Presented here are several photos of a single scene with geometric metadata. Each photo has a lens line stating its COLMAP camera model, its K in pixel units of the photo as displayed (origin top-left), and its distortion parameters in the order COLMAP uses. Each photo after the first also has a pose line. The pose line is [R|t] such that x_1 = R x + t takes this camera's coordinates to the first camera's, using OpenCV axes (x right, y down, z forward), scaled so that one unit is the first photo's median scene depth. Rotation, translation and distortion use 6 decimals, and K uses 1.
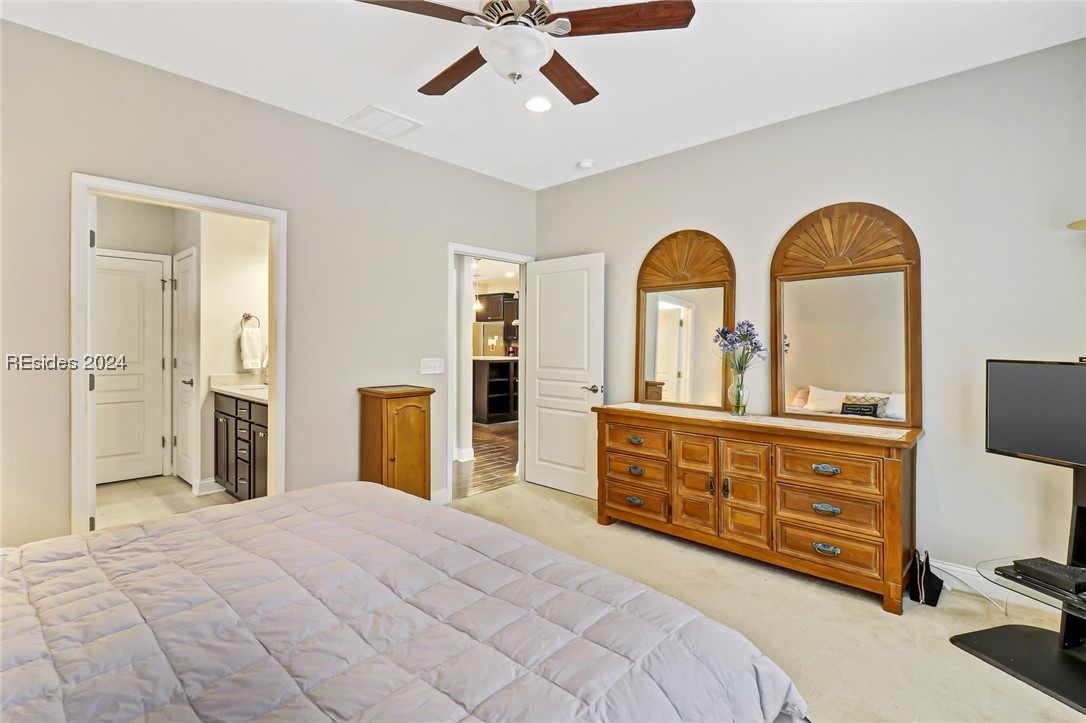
lens RADIAL K [[506.2, 0, 539.1], [0, 506.2, 342.5], [0, 0, 1]] dist [-0.001851, -0.000181]
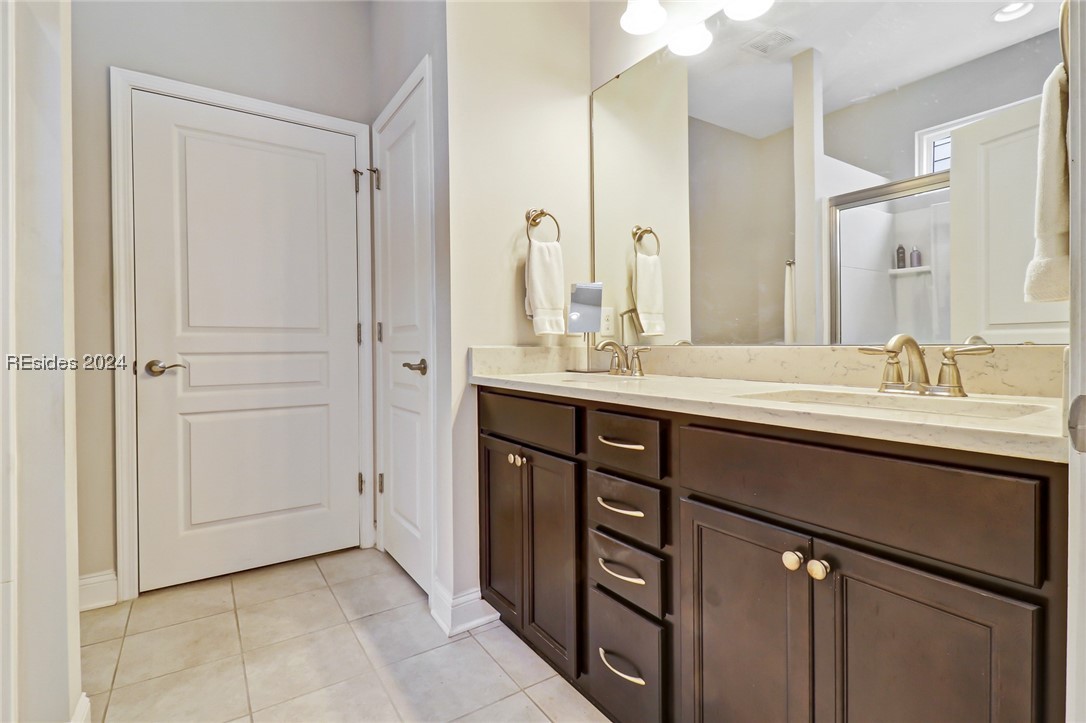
lens RADIAL K [[516.6, 0, 542.7], [0, 516.6, 347.2], [0, 0, 1]] dist [0.021146, -0.017446]
pose [[0.972087, -0.010999, -0.234363, -0.458898], [0.012338, 0.999915, 0.004248, 0.059244], [0.234297, -0.007021, 0.972140, 0.555754]]
